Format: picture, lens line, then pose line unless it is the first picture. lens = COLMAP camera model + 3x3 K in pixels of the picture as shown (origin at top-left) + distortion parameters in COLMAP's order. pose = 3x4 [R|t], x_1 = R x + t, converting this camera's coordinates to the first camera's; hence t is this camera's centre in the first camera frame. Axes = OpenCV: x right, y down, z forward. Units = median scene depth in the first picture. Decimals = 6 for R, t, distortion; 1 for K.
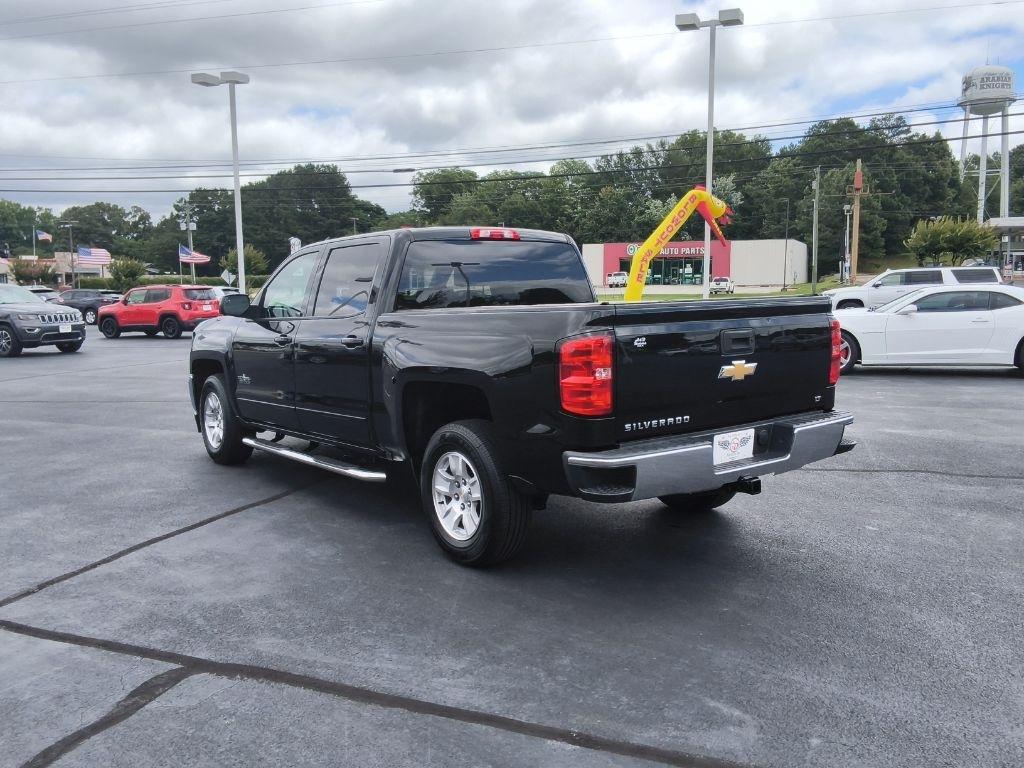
lens RADIAL K [[883.5, 0, 538.8], [0, 883.5, 408.5], [0, 0, 1]] dist [0.065129, -0.099705]
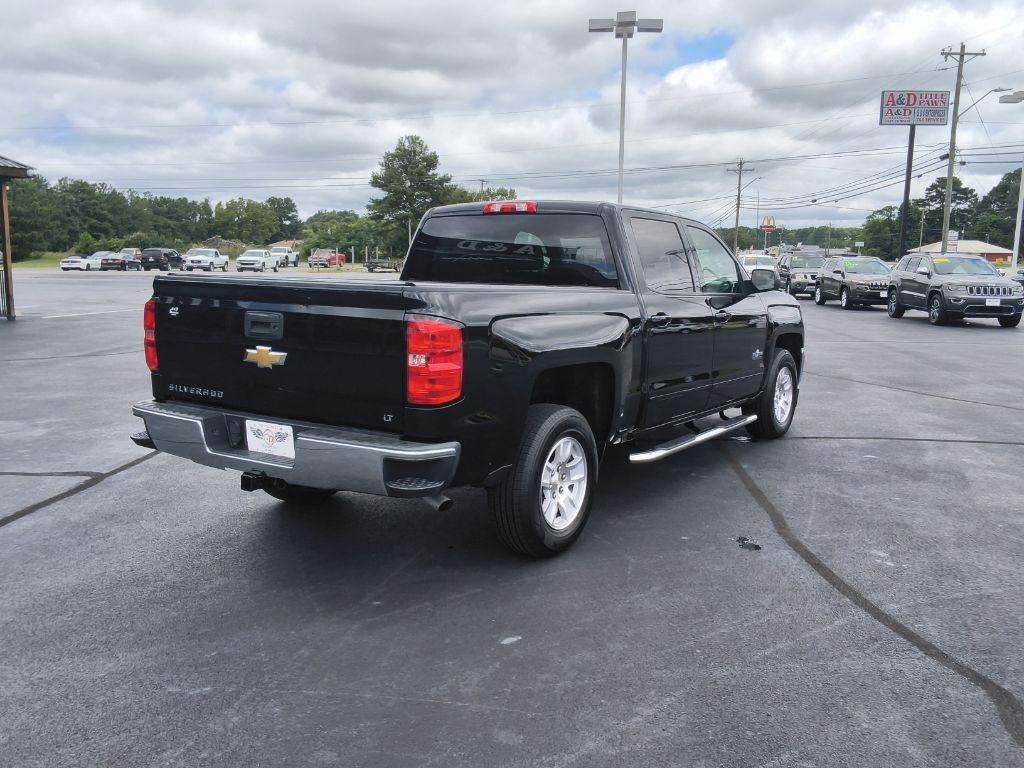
lens RADIAL K [[883.5, 0, 528.2], [0, 883.5, 411.6], [0, 0, 1]] dist [0.065129, -0.099705]
pose [[0.323669, 0.182718, -0.928360, 1.141917], [-0.150048, 0.978672, 0.140306, -0.152870], [0.934197, 0.093886, 0.344182, 0.913696]]
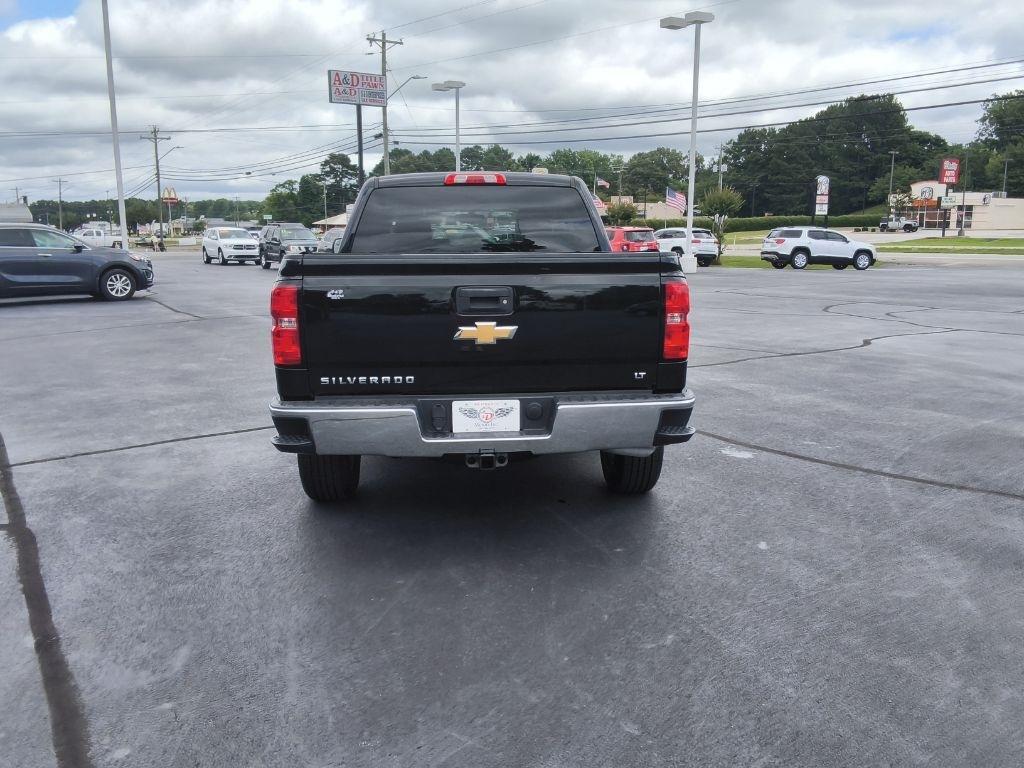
lens RADIAL K [[883.5, 0, 513.7], [0, 883.5, 415.2], [0, 0, 1]] dist [0.065129, -0.099705]
pose [[0.823179, 0.124316, -0.554006, 0.730898], [-0.084152, 0.991673, 0.097488, -0.048130], [0.561512, -0.033629, 0.826785, 0.262737]]
